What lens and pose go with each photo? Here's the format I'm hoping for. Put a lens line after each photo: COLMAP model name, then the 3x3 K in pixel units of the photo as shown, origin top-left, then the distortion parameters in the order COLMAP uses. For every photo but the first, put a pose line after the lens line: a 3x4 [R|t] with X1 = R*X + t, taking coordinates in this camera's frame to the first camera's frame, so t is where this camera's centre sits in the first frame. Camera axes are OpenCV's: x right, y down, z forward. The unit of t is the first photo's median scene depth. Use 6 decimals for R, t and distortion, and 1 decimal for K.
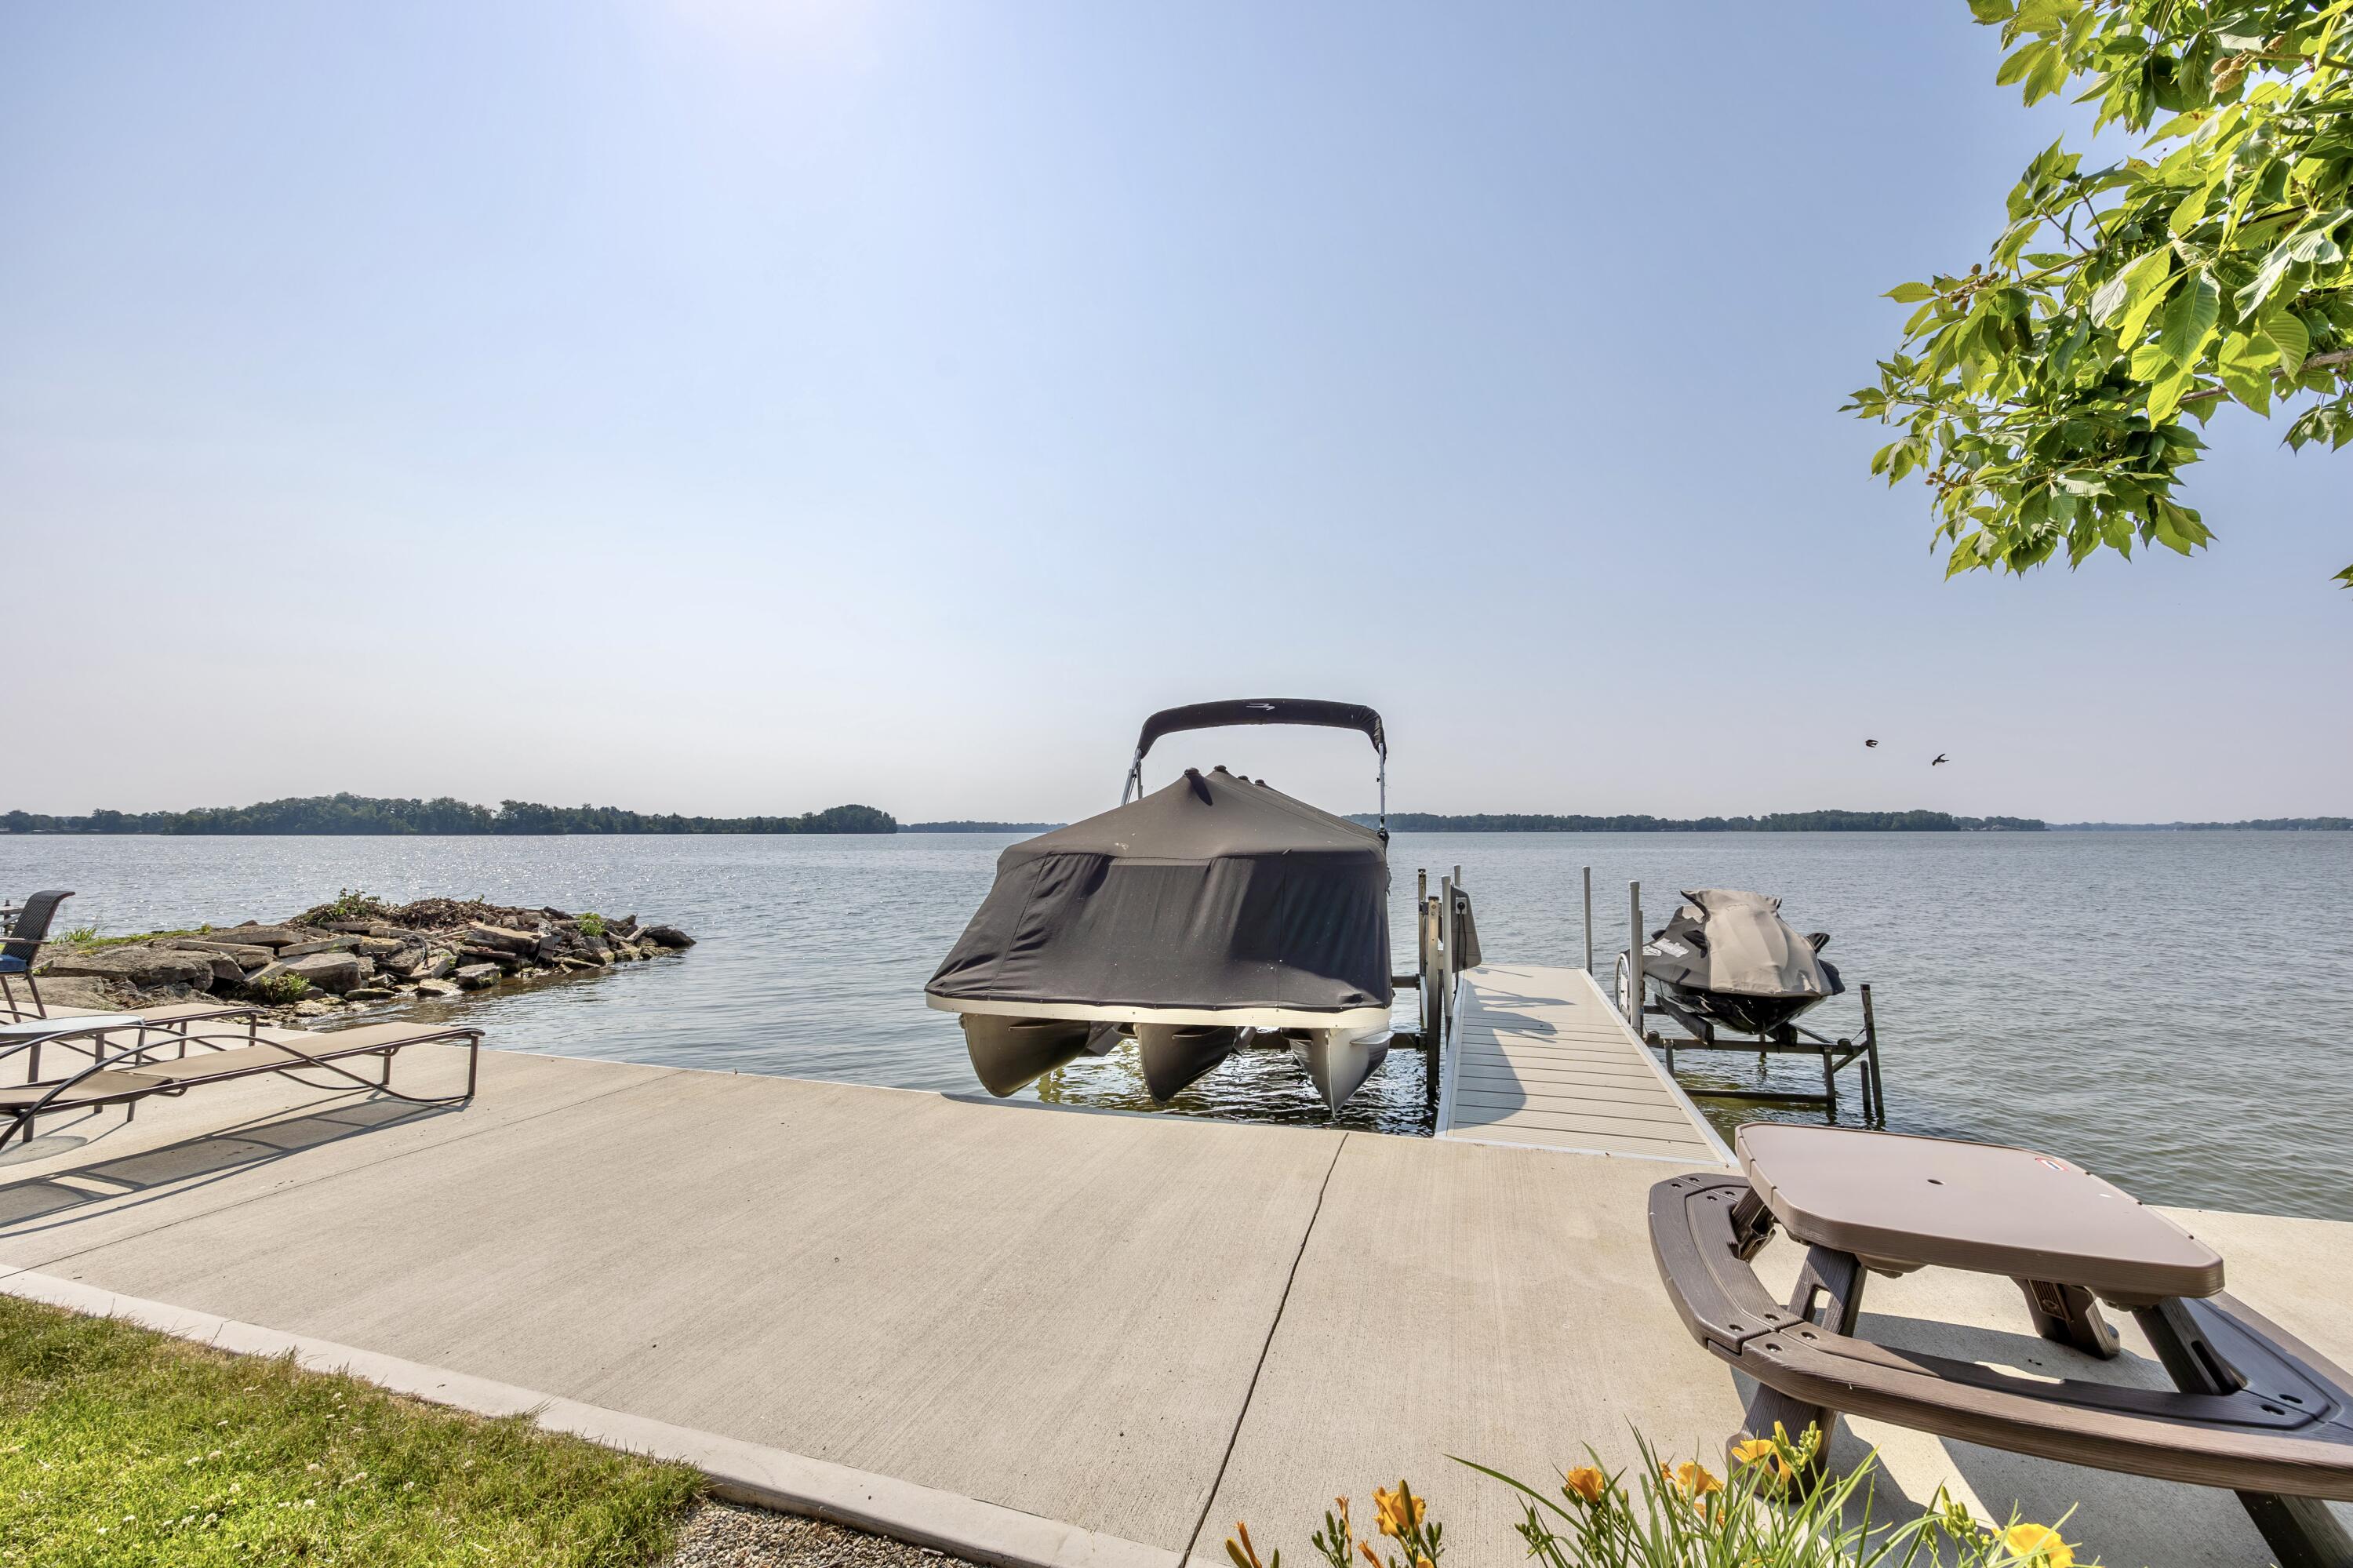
lens RADIAL K [[985.8, 0, 1176.5], [0, 985.8, 784.0], [0, 0, 1]] dist [0.000005, -0.000056]
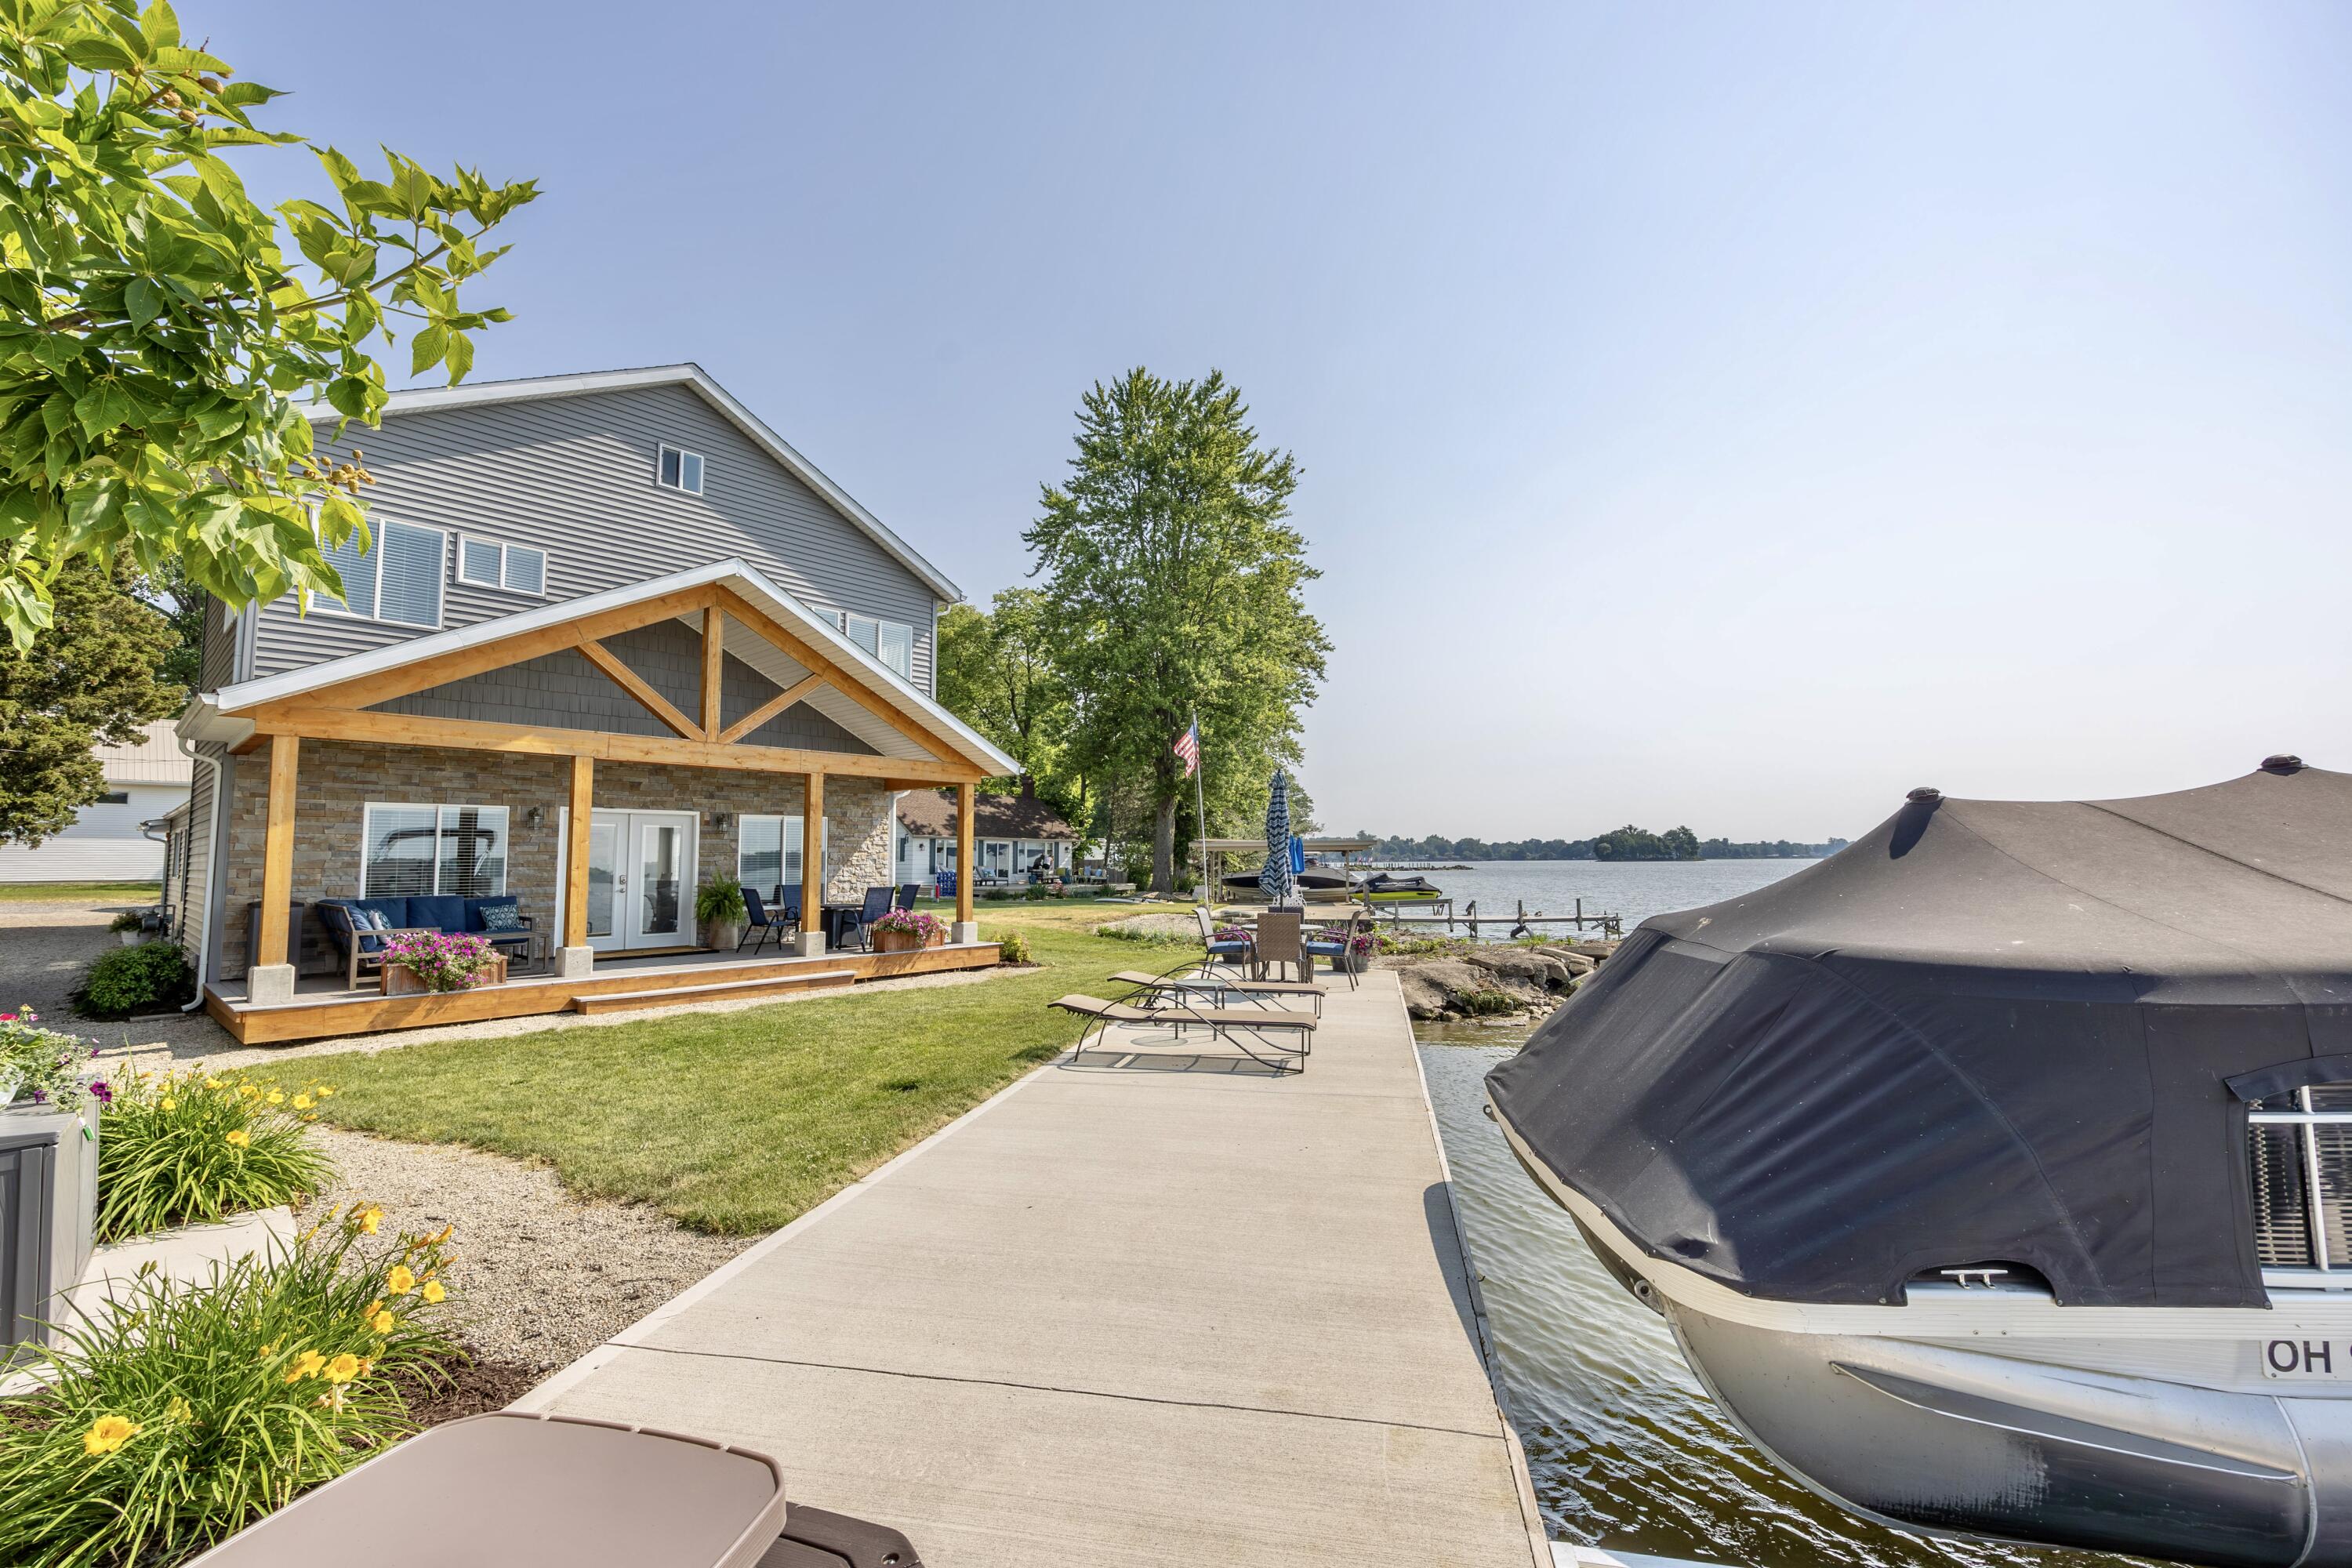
lens RADIAL K [[985.3, 0, 1176.0], [0, 985.3, 784.0], [0, 0, 1]] dist [0.000005, -0.000056]
pose [[0.076563, -0.078781, -0.993948, 0.806936], [0.063318, 0.995246, -0.074007, -0.008808], [0.995052, -0.057268, 0.081187, 0.798640]]
